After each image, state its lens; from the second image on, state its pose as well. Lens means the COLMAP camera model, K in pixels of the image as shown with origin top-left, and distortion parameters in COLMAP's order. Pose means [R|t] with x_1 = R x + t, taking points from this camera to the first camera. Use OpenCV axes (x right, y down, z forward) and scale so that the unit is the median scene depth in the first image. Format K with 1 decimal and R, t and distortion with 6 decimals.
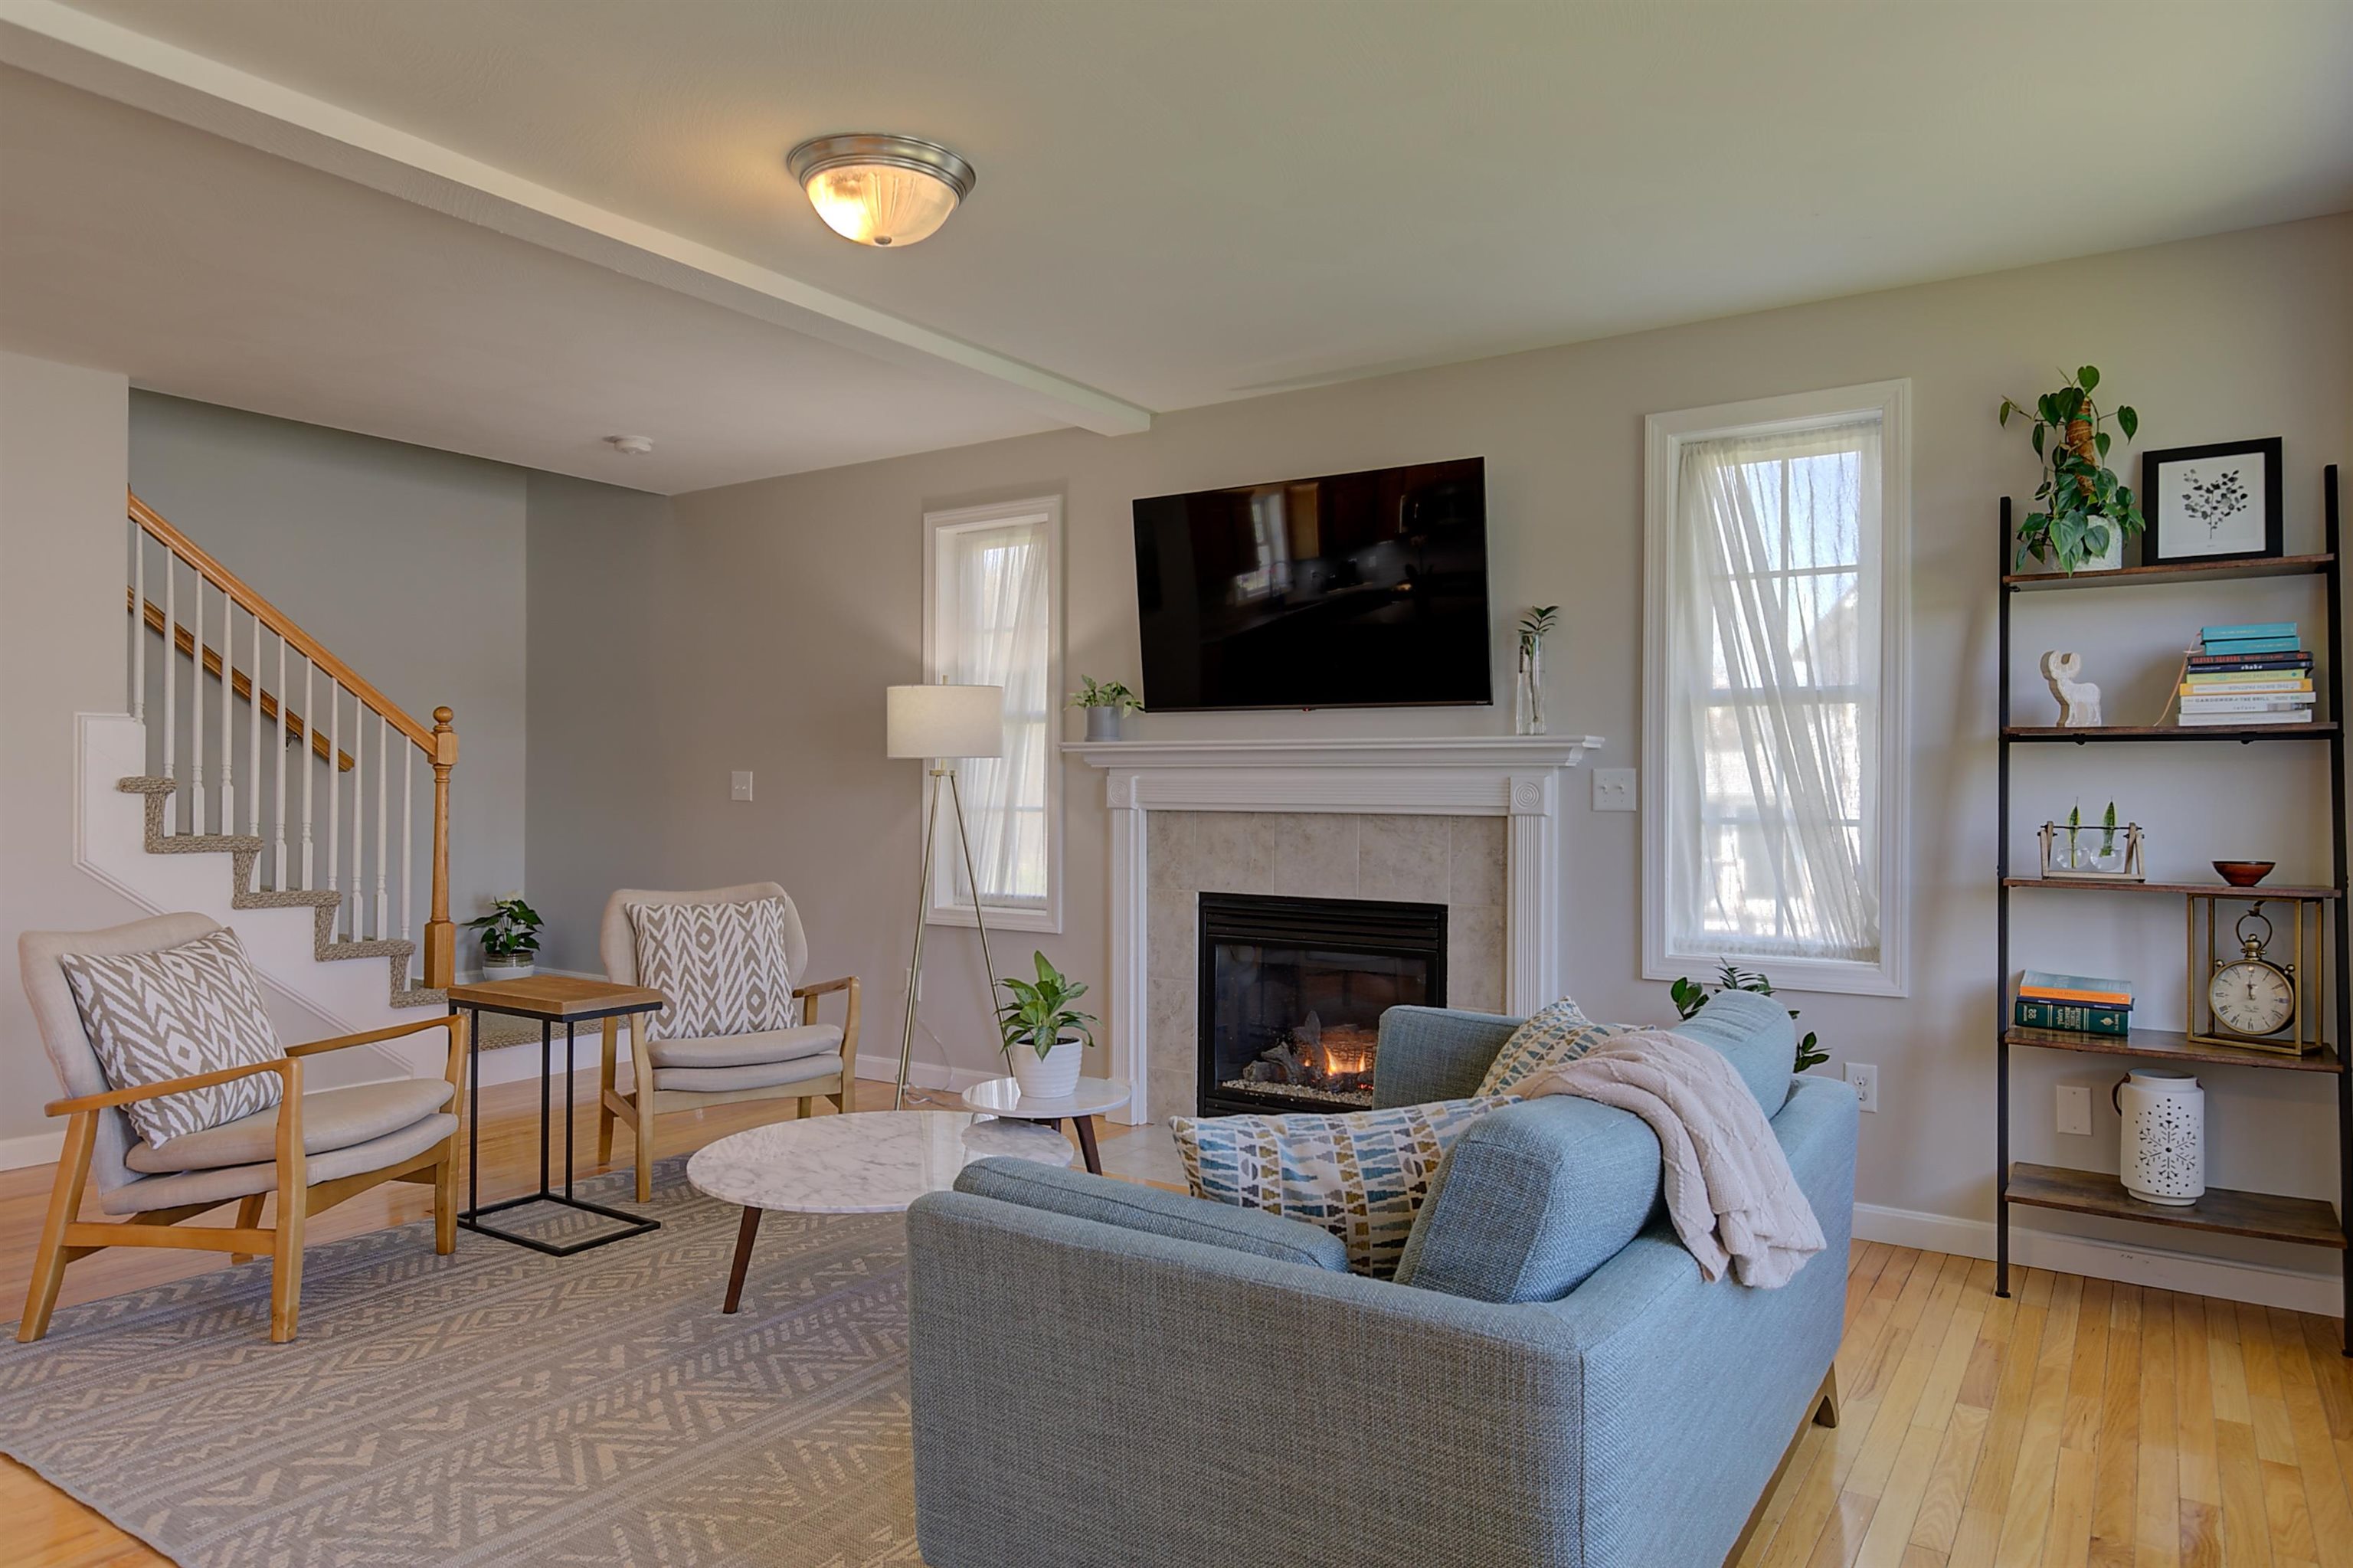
lens RADIAL K [[1470.9, 0, 1176.1], [0, 1470.9, 786.3], [0, 0, 1]] dist [0.006937, 0.000011]
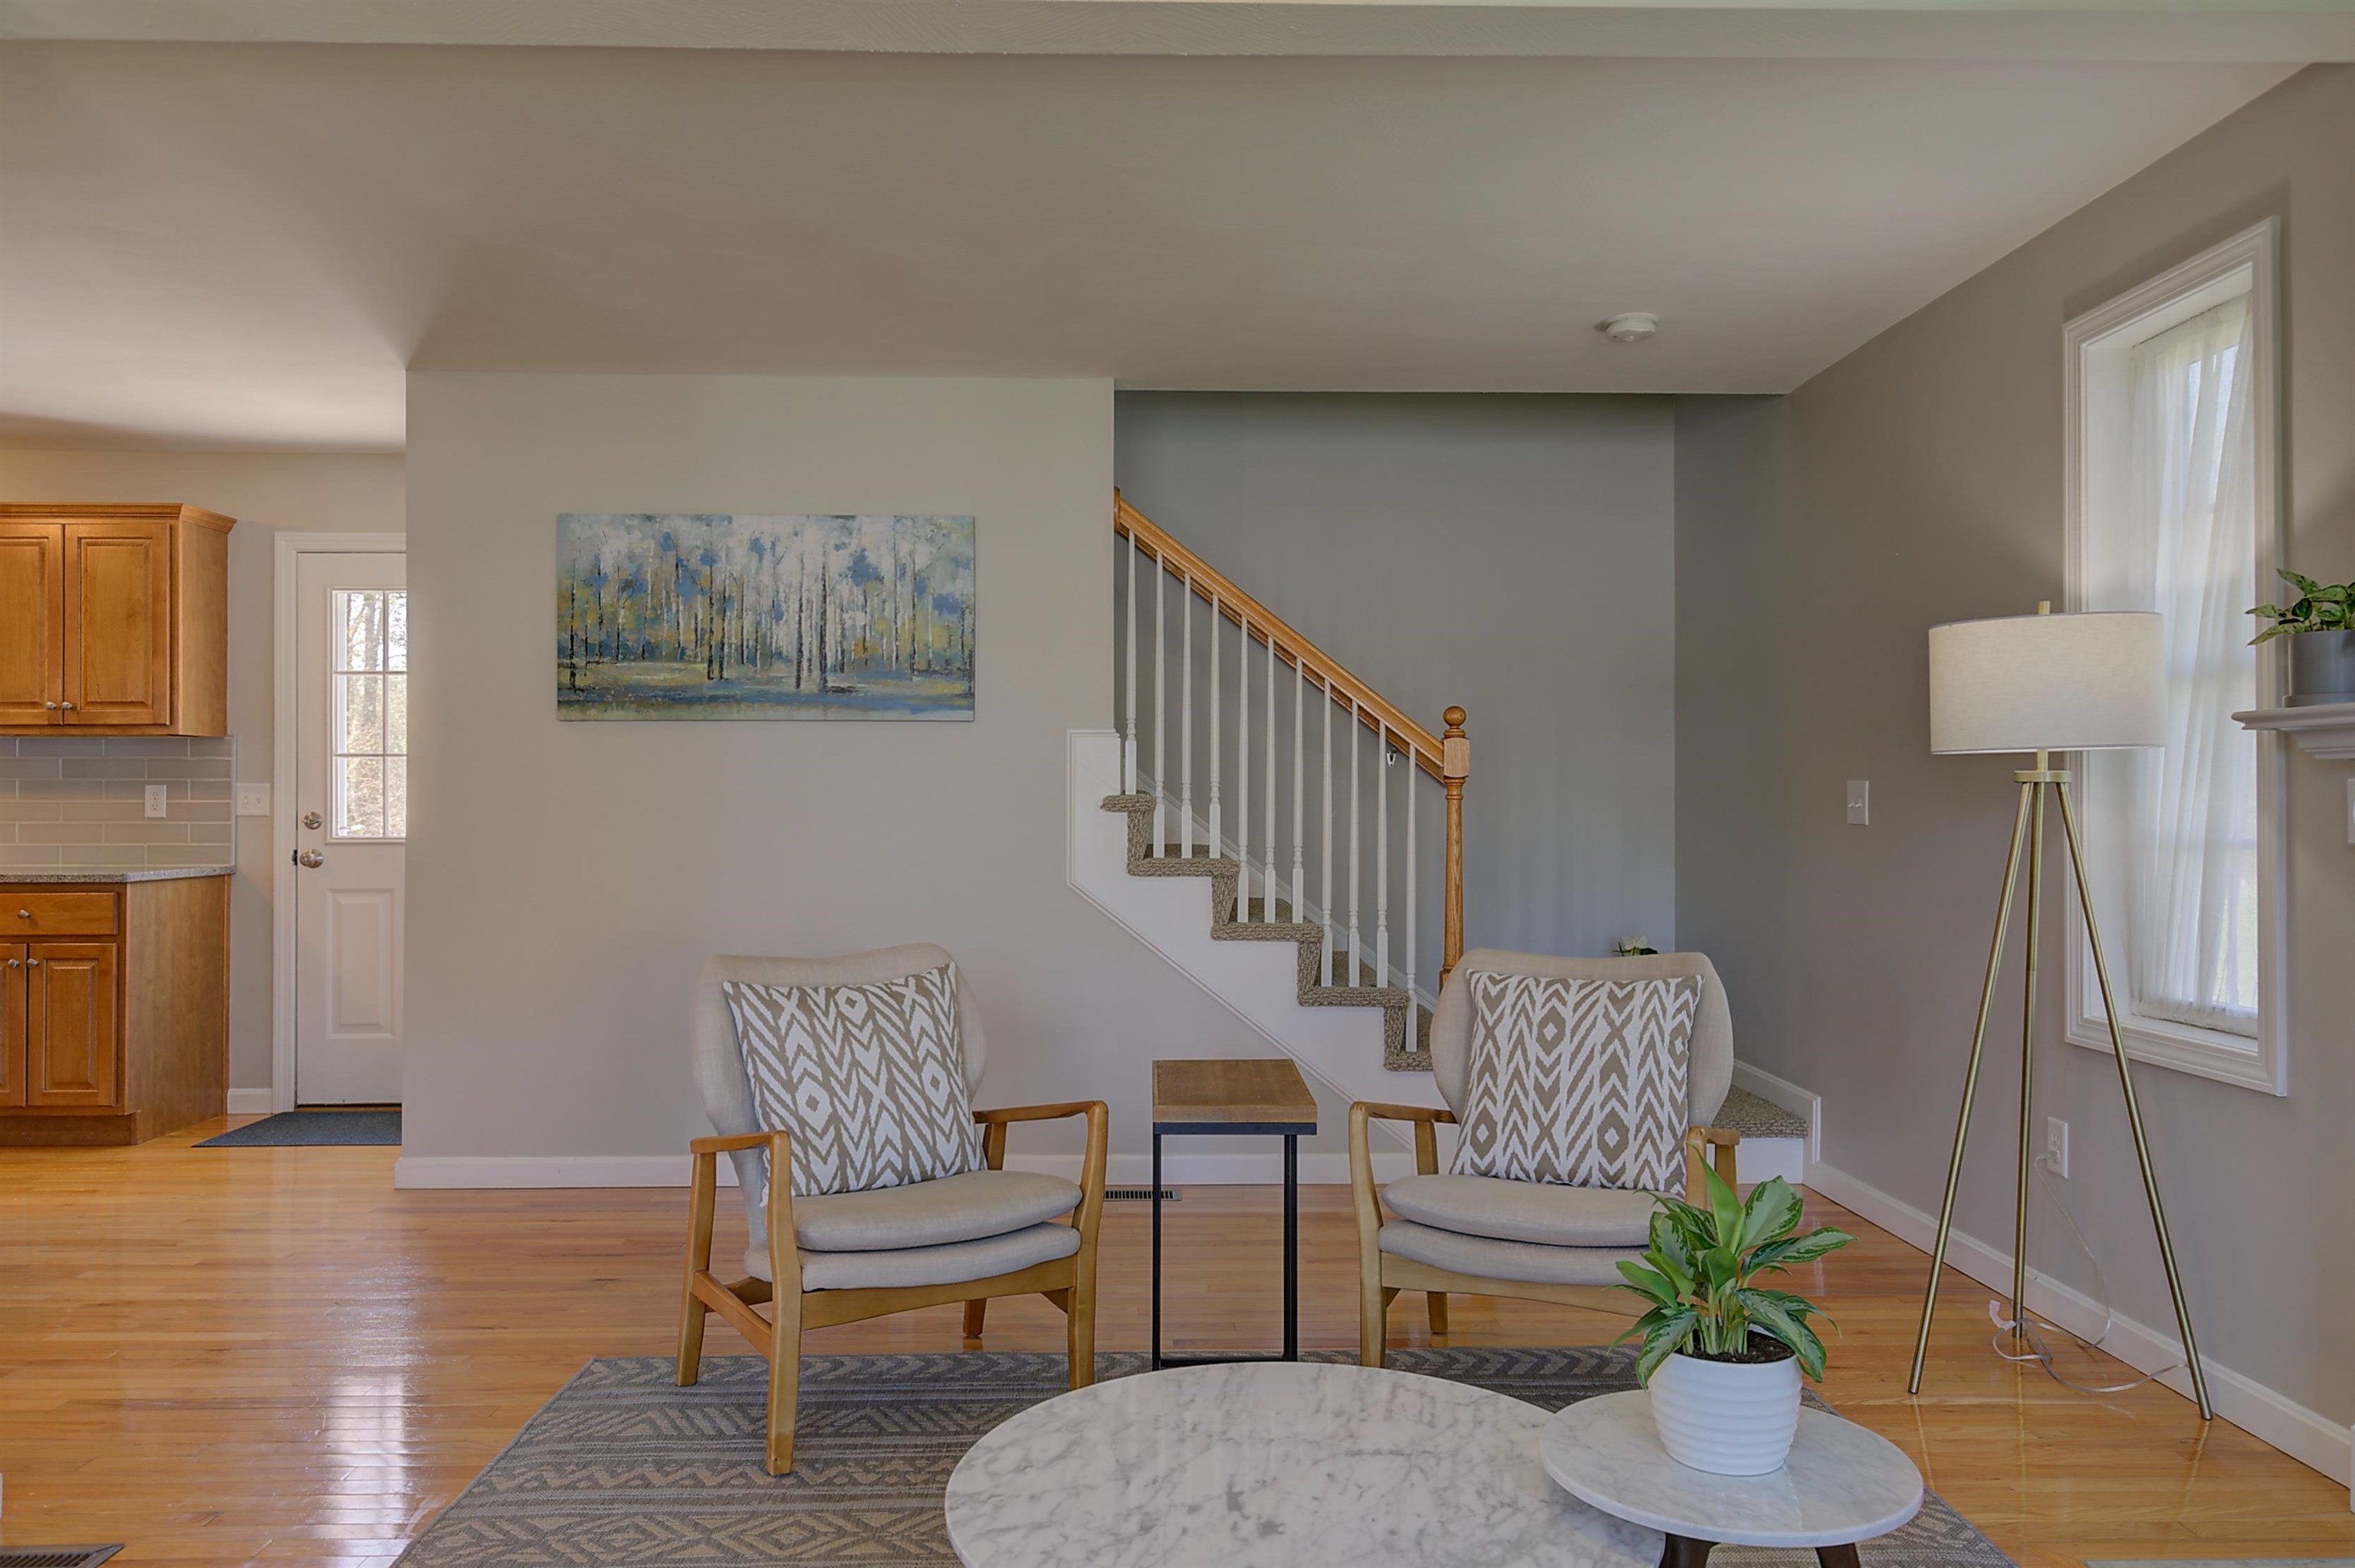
lens RADIAL K [[1639.0, 0, 1174.3], [0, 1639.0, 781.0], [0, 0, 1]] dist [0.019011, -0.009265]
pose [[0.572189, -0.014820, -0.819988, 0.193293], [0.002766, 0.999866, -0.016141, 0.001974], [0.820117, 0.006967, 0.572153, 0.440552]]
